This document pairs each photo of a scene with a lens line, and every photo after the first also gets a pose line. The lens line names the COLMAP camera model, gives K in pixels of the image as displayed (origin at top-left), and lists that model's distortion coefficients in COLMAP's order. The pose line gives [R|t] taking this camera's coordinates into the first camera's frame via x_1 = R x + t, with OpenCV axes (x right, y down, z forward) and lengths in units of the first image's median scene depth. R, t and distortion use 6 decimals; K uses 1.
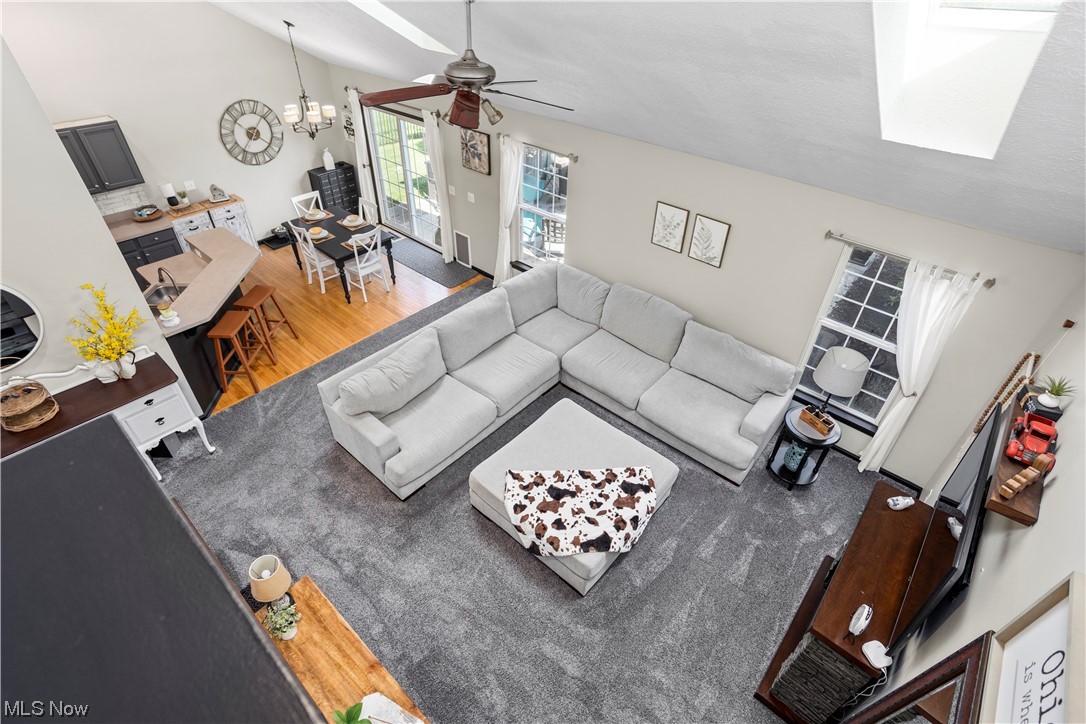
lens RADIAL K [[528.1, 0, 544.4], [0, 528.1, 357.8], [0, 0, 1]] dist [-0.048958, 0.032450]
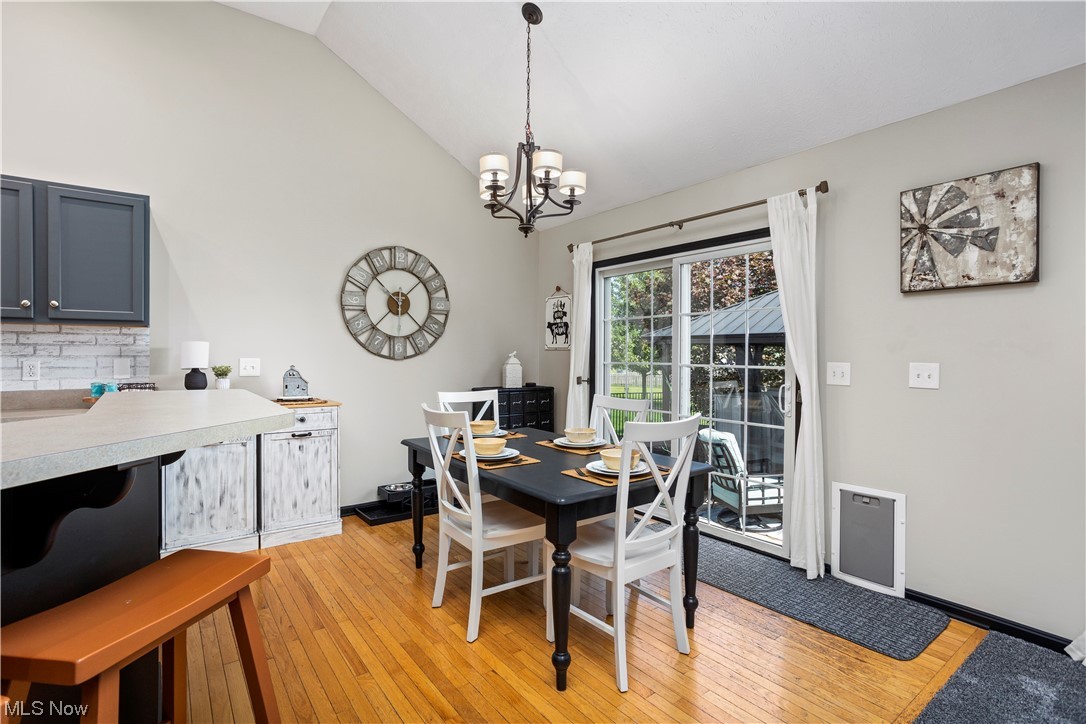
lens RADIAL K [[528.1, 0, 544.4], [0, 528.1, 357.8], [0, 0, 1]] dist [-0.048958, 0.032450]
pose [[0.979593, -0.022437, -0.199736, -0.321600], [-0.105768, 0.787481, -0.607195, -0.073320], [0.170912, 0.615930, 0.769038, 0.678066]]
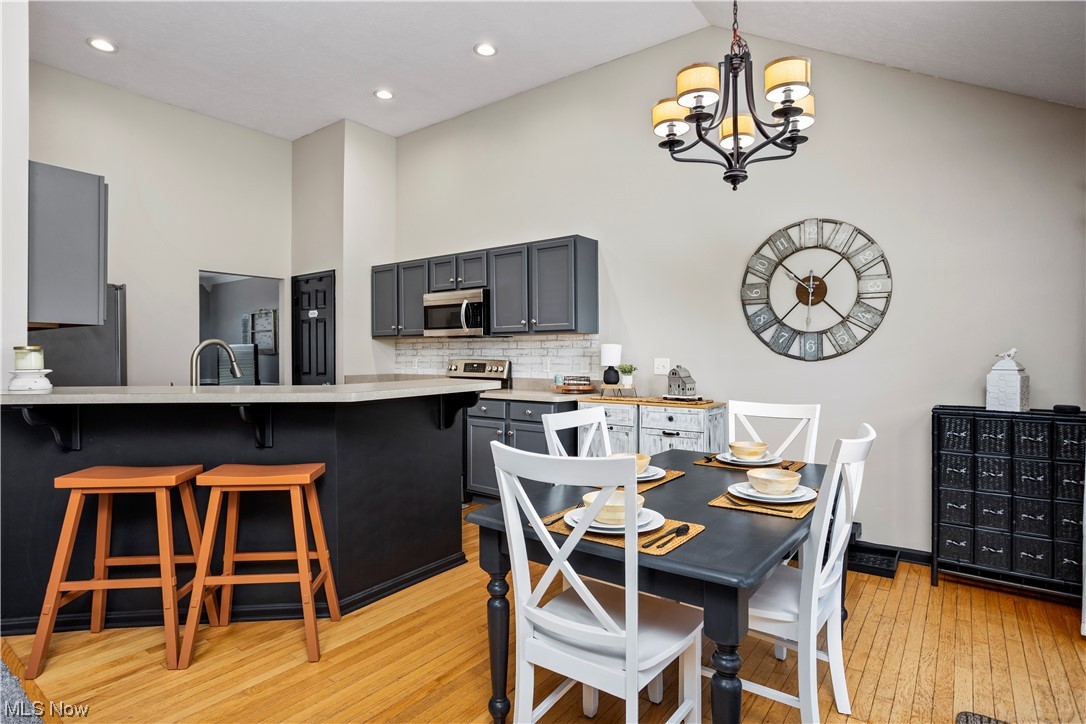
lens RADIAL K [[578.2, 0, 539.2], [0, 578.2, 355.8], [0, 0, 1]] dist [-0.032040, 0.001491]
pose [[0.070367, -0.024343, -0.997224, -0.106362], [-0.617657, 0.783943, -0.062720, -0.232308], [0.783293, 0.620356, 0.040128, 0.889240]]
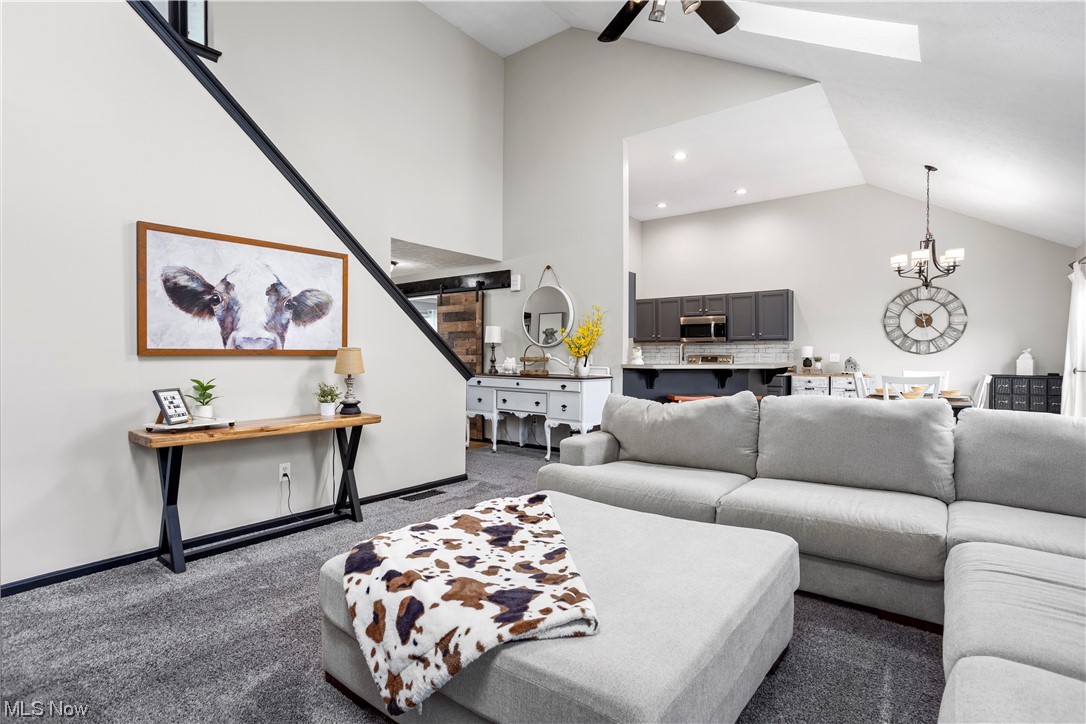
lens RADIAL K [[517.2, 0, 545.5], [0, 517.2, 358.3], [0, 0, 1]] dist [-0.039311, 0.022634]
pose [[0.056887, -0.019378, -0.998193, 0.299108], [-0.619398, 0.783451, -0.050509, 0.074089], [0.783014, 0.621151, 0.032566, 0.530535]]
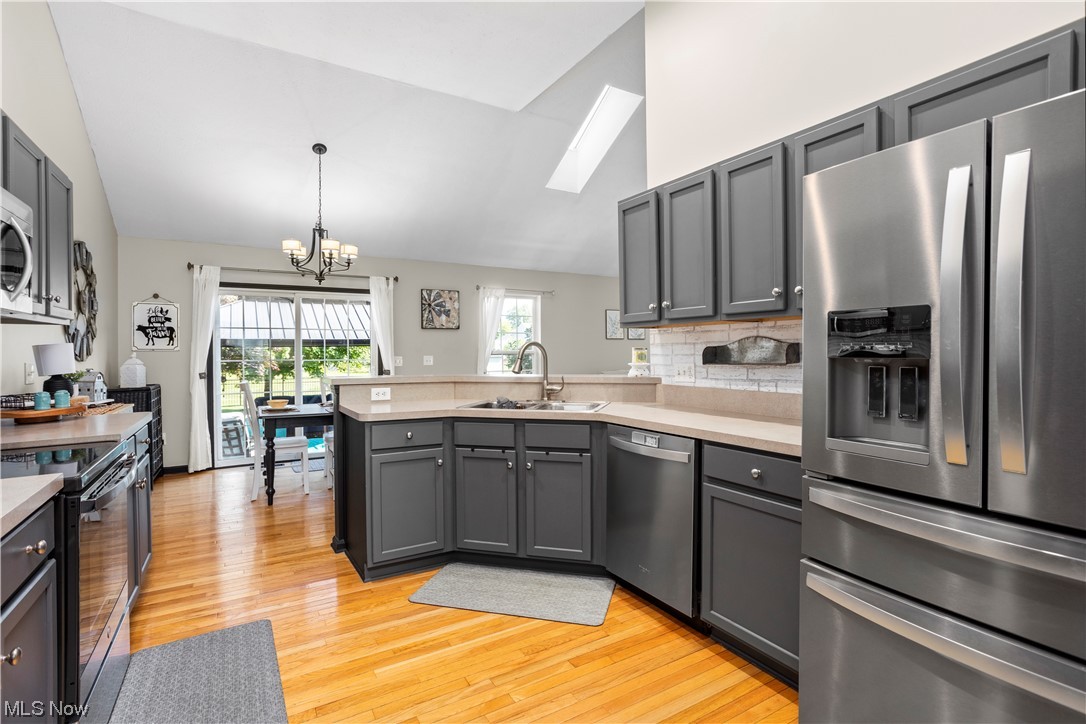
lens RADIAL K [[529.9, 0, 549.9], [0, 529.9, 351.4], [0, 0, 1]] dist [-0.023270, 0.000723]
pose [[0.297839, -0.028904, 0.954178, -0.976174], [0.603638, 0.780041, -0.164792, -0.031926], [-0.739536, 0.625060, 0.249774, 0.594644]]
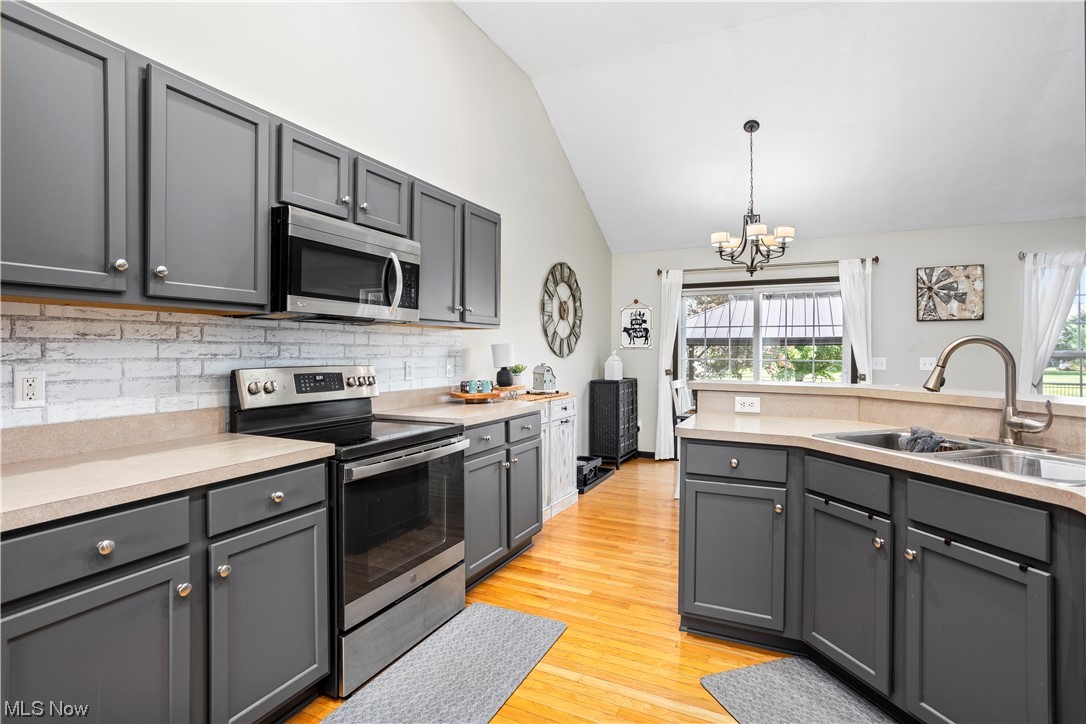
lens RADIAL K [[528.1, 0, 544.4], [0, 528.1, 357.8], [0, 0, 1]] dist [-0.048958, 0.032450]
pose [[0.963243, -0.028240, 0.267144, -0.810637], [0.184759, 0.791545, -0.582512, -0.006083], [-0.195006, 0.610458, 0.767668, 0.568236]]
